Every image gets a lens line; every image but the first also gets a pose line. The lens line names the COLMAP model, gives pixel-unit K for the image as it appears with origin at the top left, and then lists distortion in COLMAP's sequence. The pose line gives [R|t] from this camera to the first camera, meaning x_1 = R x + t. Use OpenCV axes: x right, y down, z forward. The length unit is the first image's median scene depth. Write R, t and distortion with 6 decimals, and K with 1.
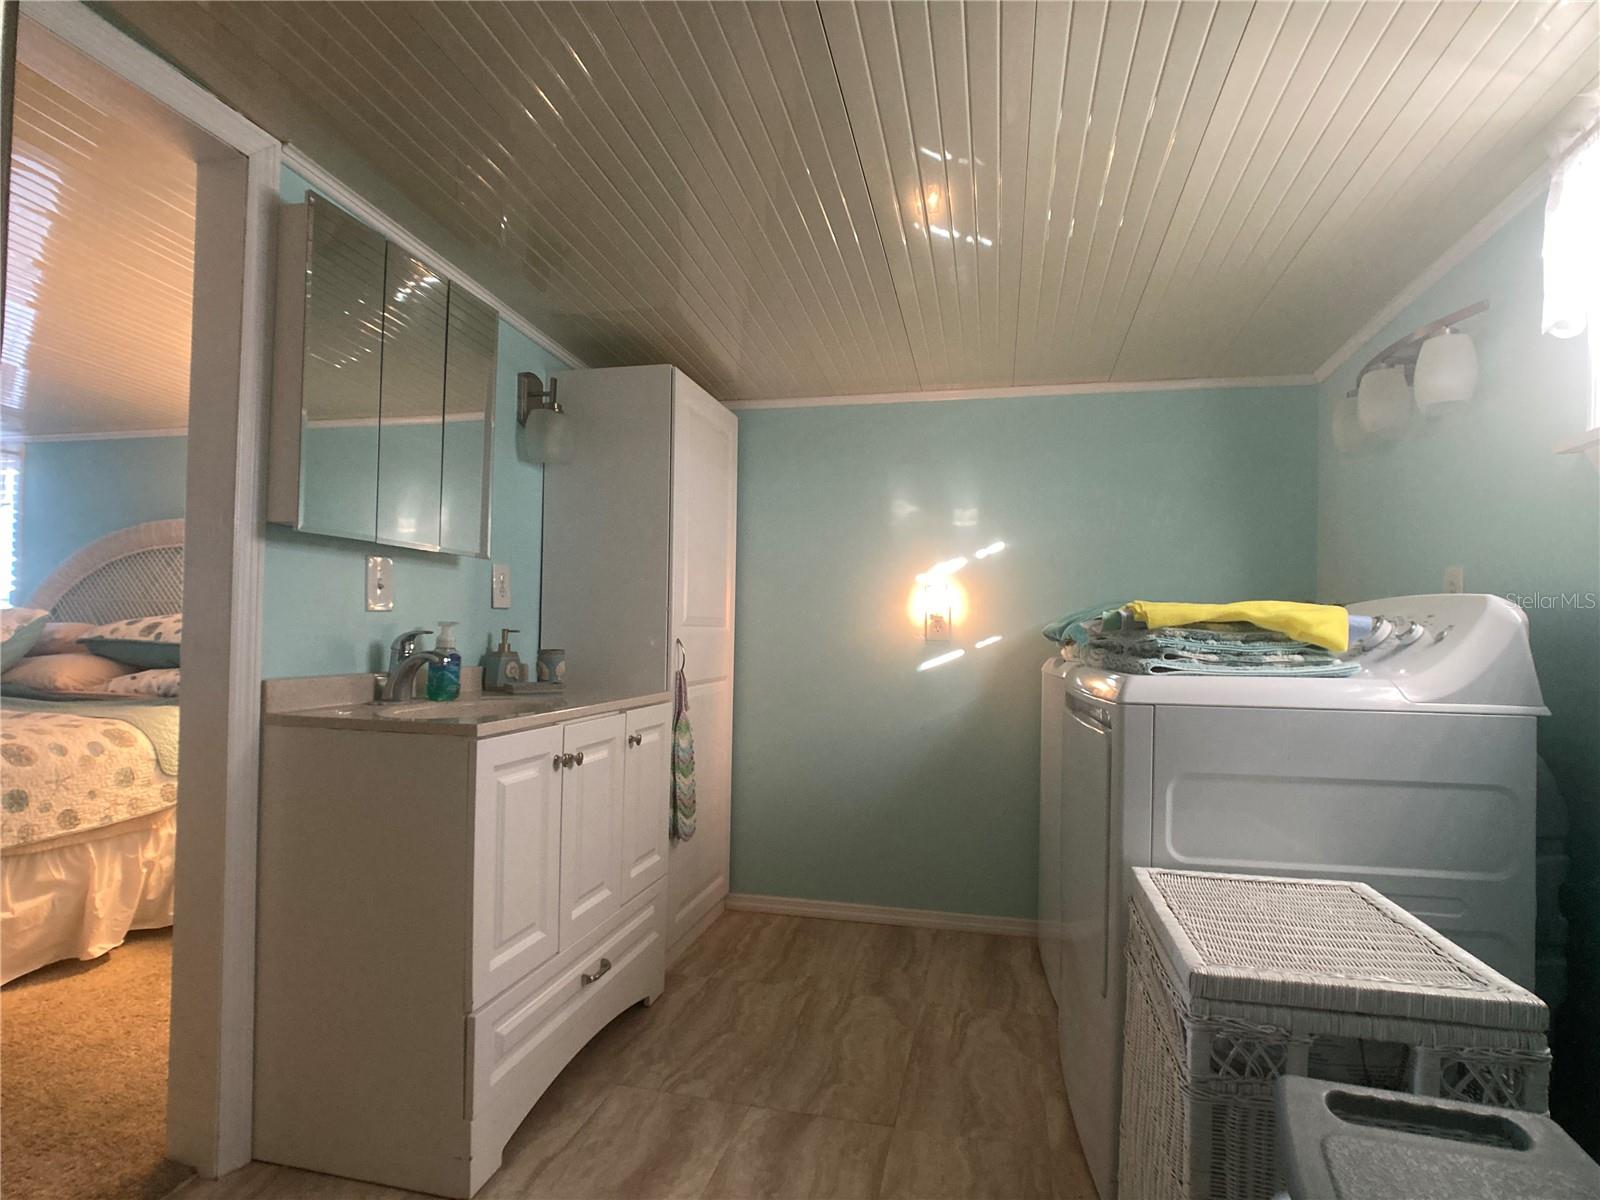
lens RADIAL K [[852.8, 0, 801.9], [0, 852.8, 609.4], [0, 0, 1]] dist [-0.029615, 0.015216]
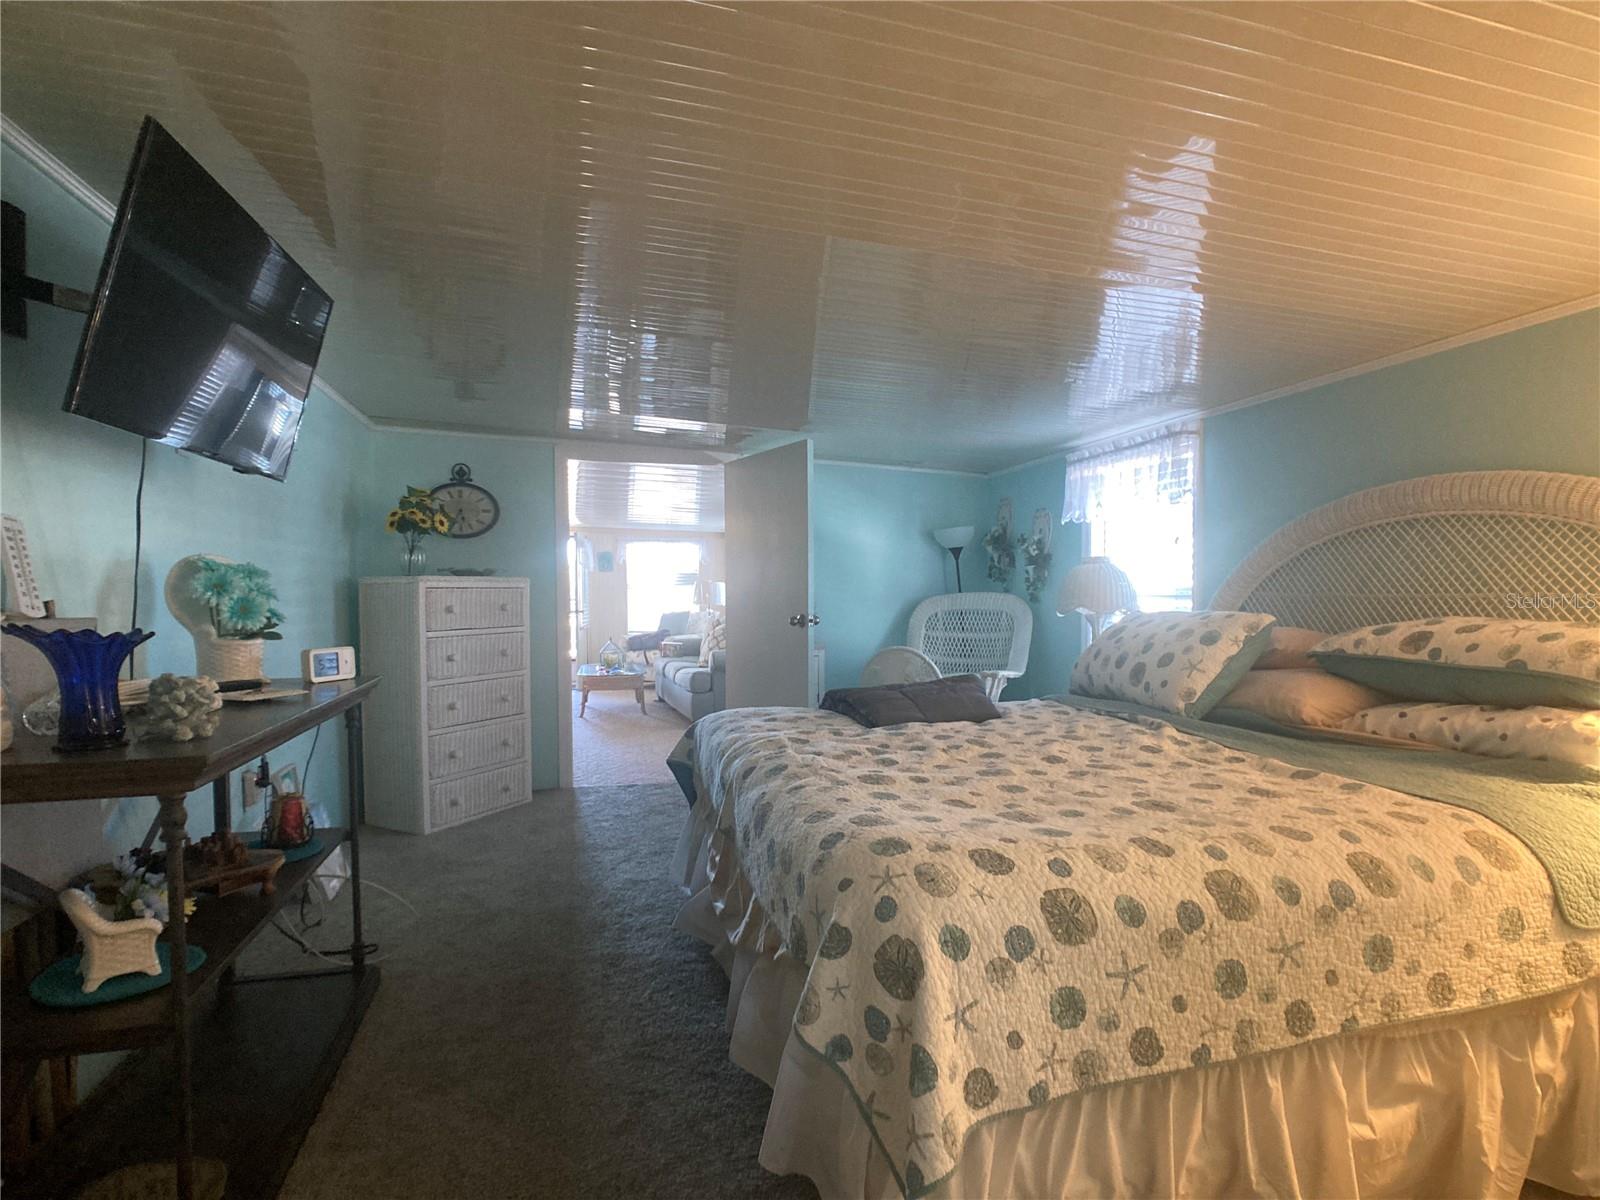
lens RADIAL K [[852.8, 0, 801.9], [0, 852.8, 609.4], [0, 0, 1]] dist [-0.029615, 0.015216]
pose [[0.471095, -0.001754, -0.882081, -0.511350], [0.030585, 0.999429, 0.014347, -0.034917], [0.881552, -0.033737, 0.470880, 0.307247]]
